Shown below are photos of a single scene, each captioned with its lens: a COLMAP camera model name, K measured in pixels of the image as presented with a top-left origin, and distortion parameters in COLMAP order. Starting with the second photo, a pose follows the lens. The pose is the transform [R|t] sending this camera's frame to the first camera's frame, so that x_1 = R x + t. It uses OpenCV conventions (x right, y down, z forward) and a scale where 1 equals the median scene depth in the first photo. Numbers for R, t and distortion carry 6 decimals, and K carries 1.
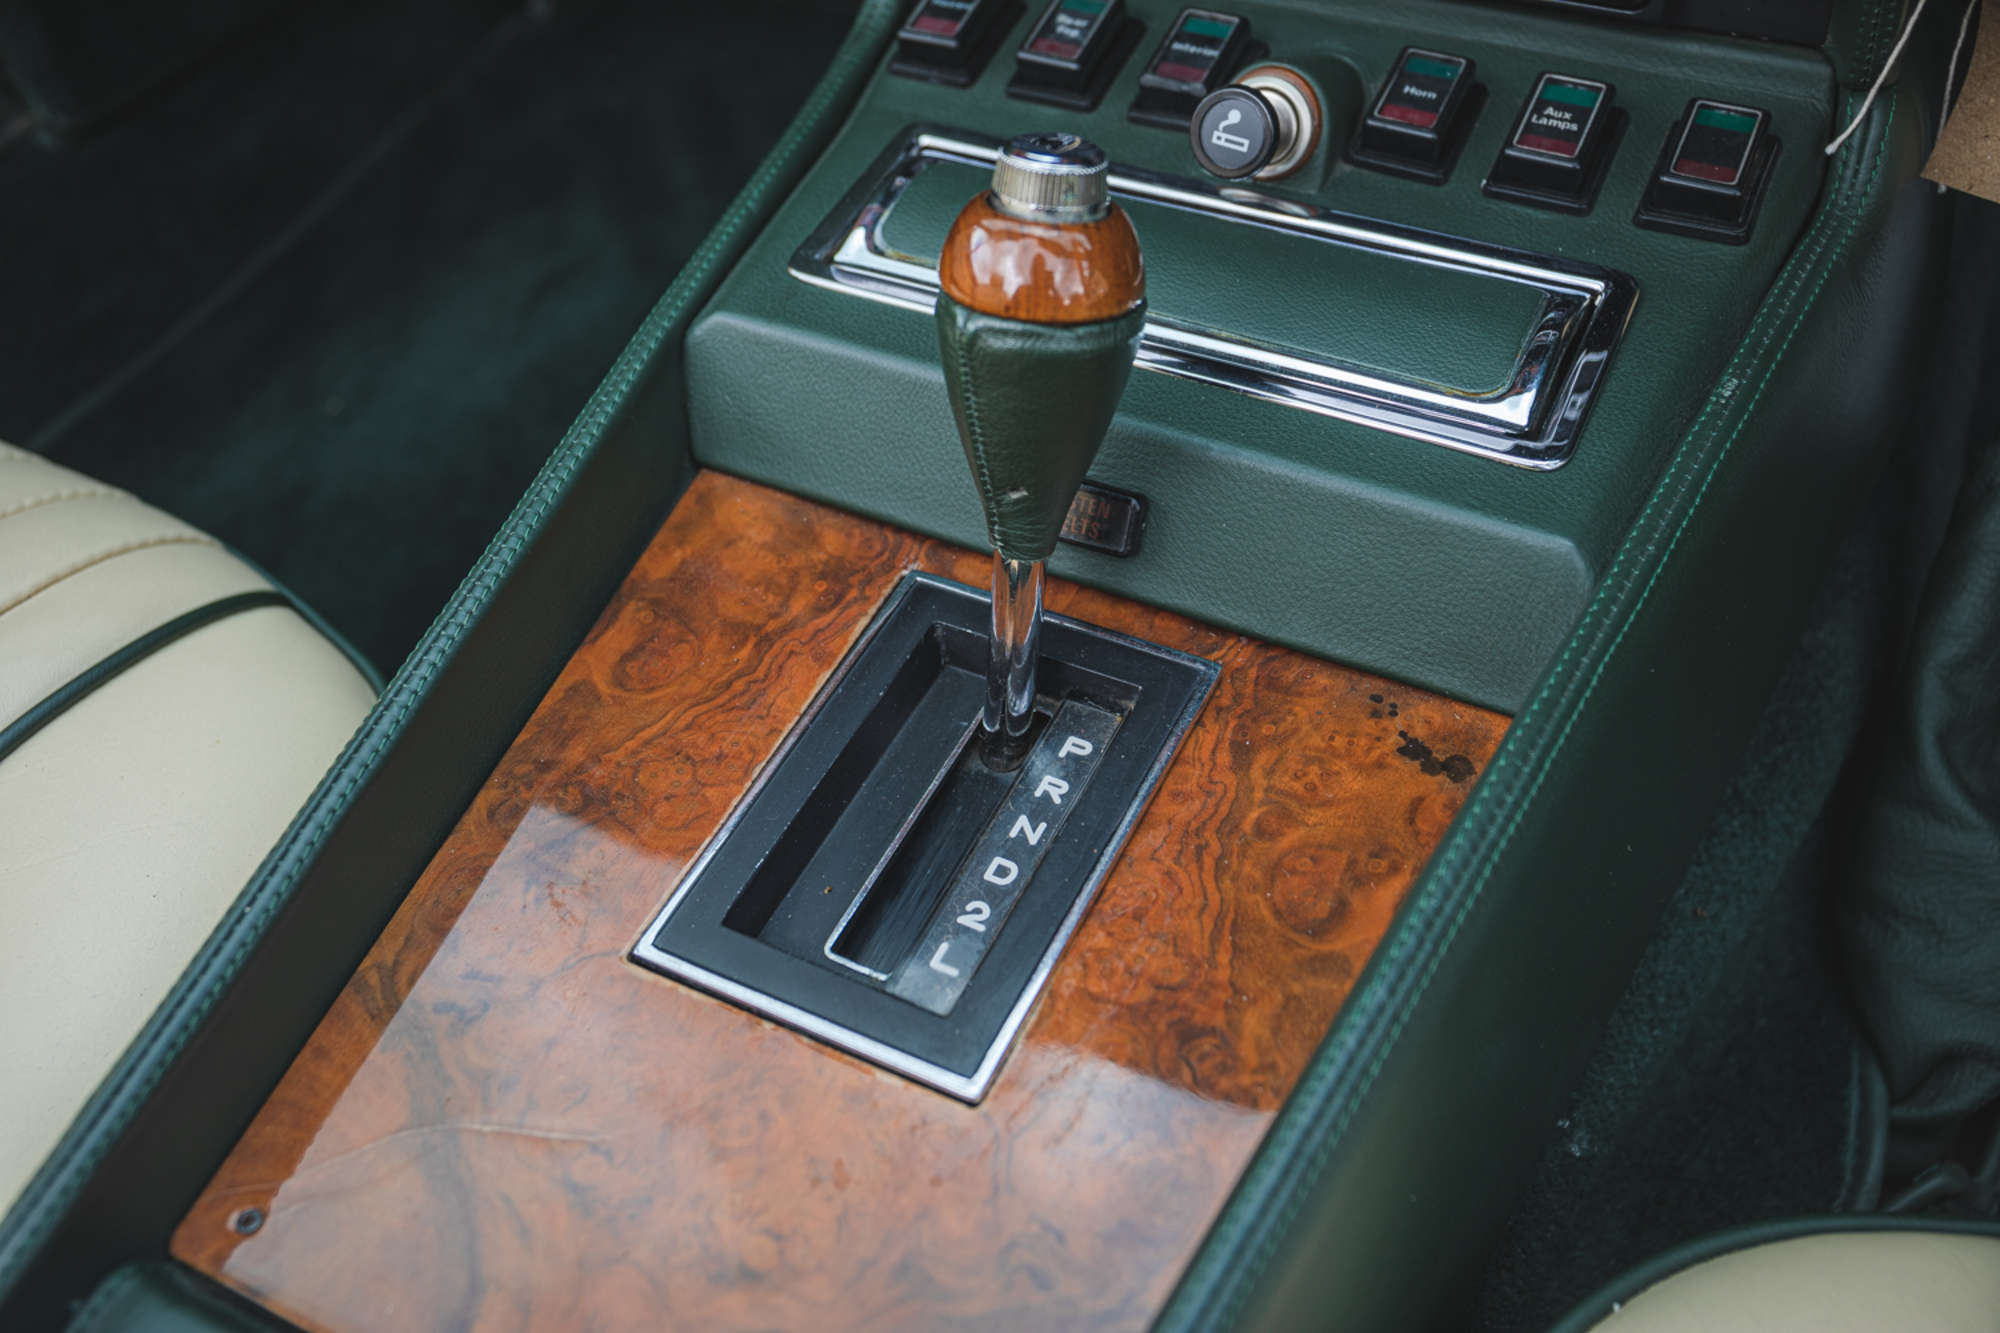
lens RADIAL K [[1991.7, 0, 1000.0], [0, 1991.7, 666.5], [0, 0, 1]] dist [-0.003166, -0.002529]
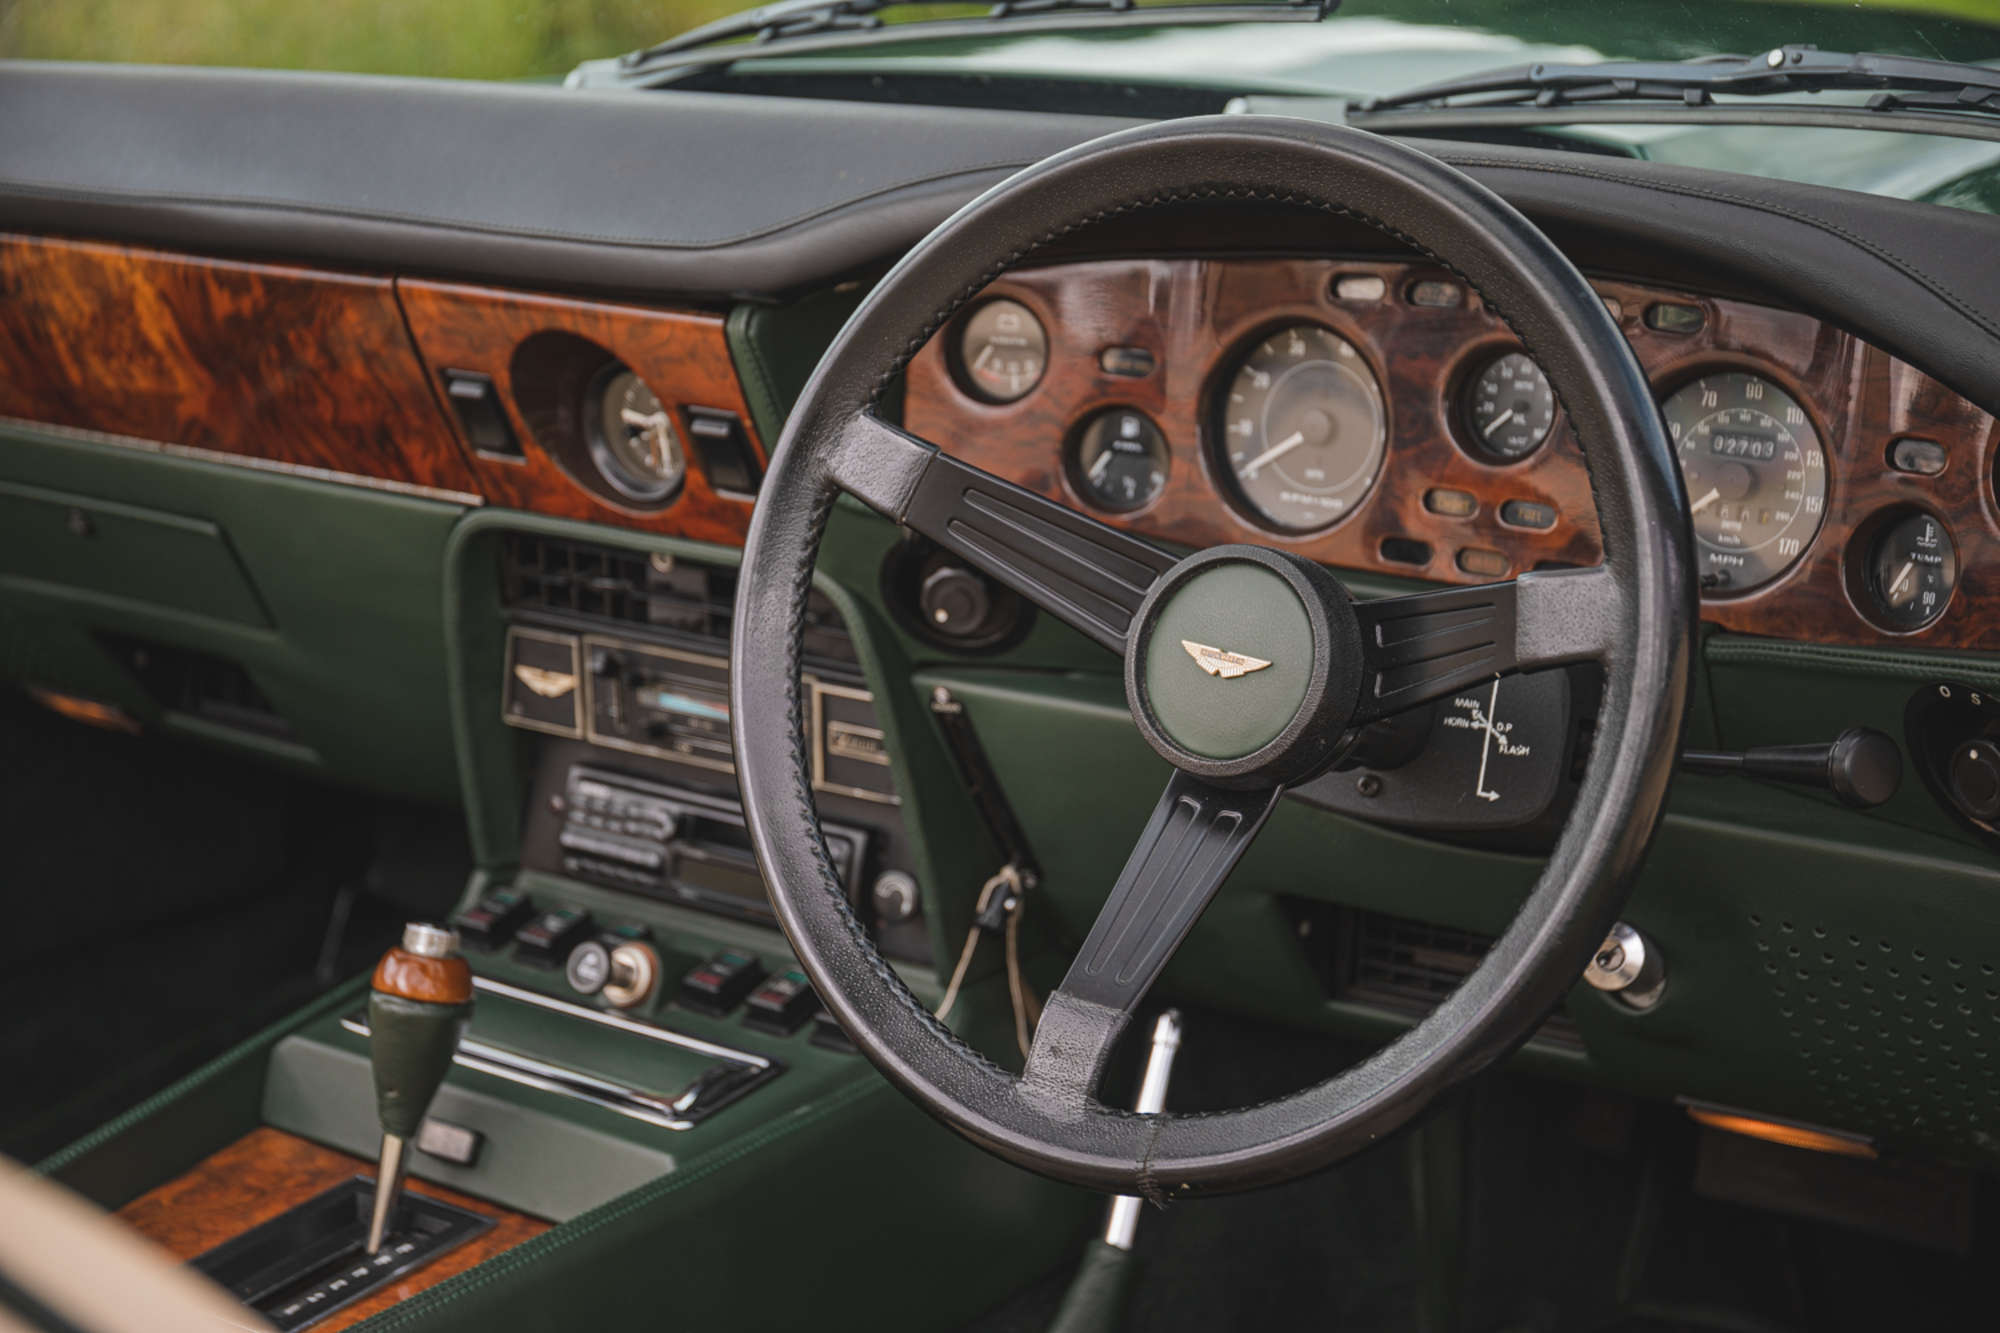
lens RADIAL K [[3523.3, 0, 1000.0], [0, 3523.3, 666.5], [0, 0, 1]] dist [0.007831, 0.012557]
pose [[0.987986, 0.101596, -0.116455, 0.802765], [-0.145744, 0.863150, -0.483456, 0.950657], [0.051401, 0.494621, 0.867588, -1.812745]]
